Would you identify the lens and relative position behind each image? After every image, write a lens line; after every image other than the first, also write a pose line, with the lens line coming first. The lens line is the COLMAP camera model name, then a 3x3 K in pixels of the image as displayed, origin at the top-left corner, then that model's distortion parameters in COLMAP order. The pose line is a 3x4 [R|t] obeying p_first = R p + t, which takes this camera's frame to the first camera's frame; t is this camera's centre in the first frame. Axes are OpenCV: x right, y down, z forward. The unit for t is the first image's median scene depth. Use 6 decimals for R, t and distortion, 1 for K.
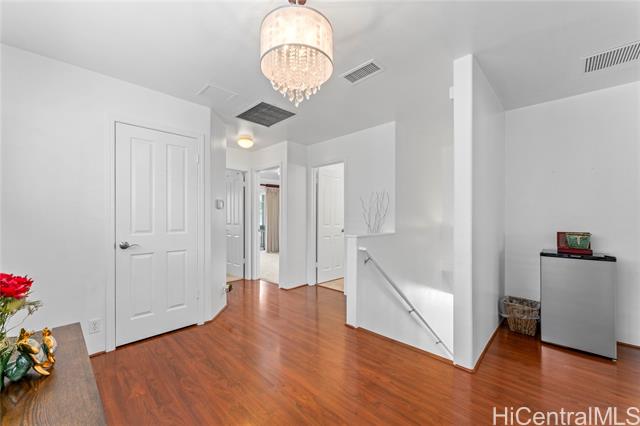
lens RADIAL K [[255.1, 0, 320.0], [0, 255.1, 213.0], [0, 0, 1]] dist [0.000820, 0.000042]
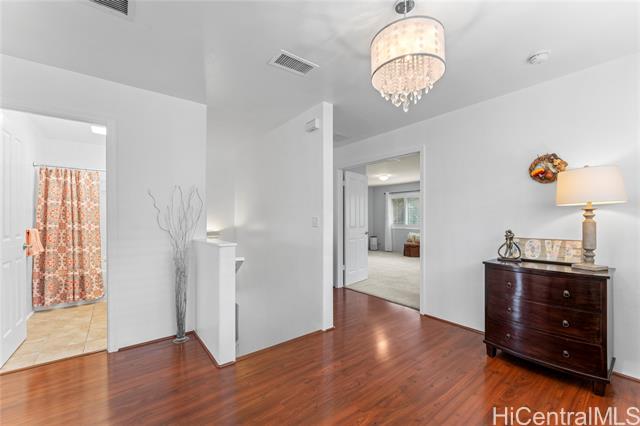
lens RADIAL K [[261.7, 0, 320.1], [0, 261.7, 215.9], [0, 0, 1]] dist [-0.000300, -0.000024]
pose [[0.149443, 0.005742, 0.988754, -0.747241], [-0.006334, 0.999968, -0.004850, 0.004487], [-0.988750, -0.005538, 0.149475, 0.749187]]
